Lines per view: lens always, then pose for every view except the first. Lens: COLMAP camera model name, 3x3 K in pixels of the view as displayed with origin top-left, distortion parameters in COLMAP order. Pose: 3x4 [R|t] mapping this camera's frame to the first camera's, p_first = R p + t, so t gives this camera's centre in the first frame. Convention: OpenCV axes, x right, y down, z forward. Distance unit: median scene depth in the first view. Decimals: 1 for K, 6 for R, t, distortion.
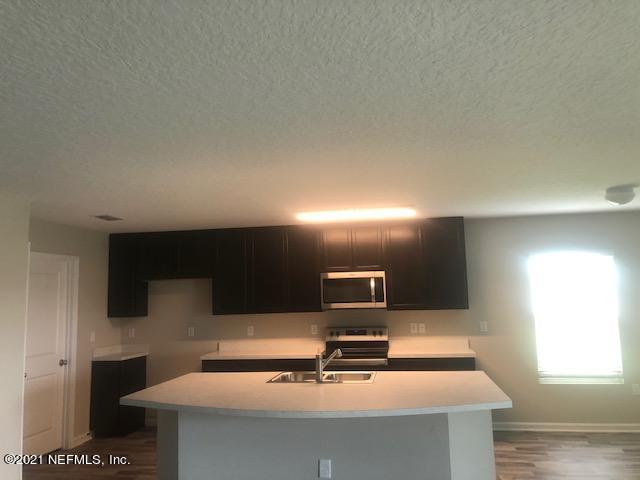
lens RADIAL K [[528.1, 0, 320.8], [0, 528.1, 236.6], [0, 0, 1]] dist [0.029599, -0.004867]
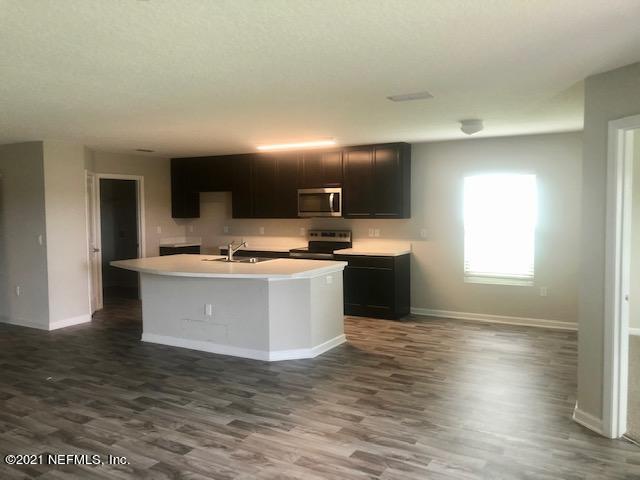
lens RADIAL K [[528.1, 0, 320.8], [0, 528.1, 236.6], [0, 0, 1]] dist [0.029599, -0.004867]
pose [[0.928854, 0.039653, -0.368317, 0.537546], [0.025204, 0.985186, 0.169629, -0.035036], [0.369587, -0.166843, 0.914094, -0.198188]]
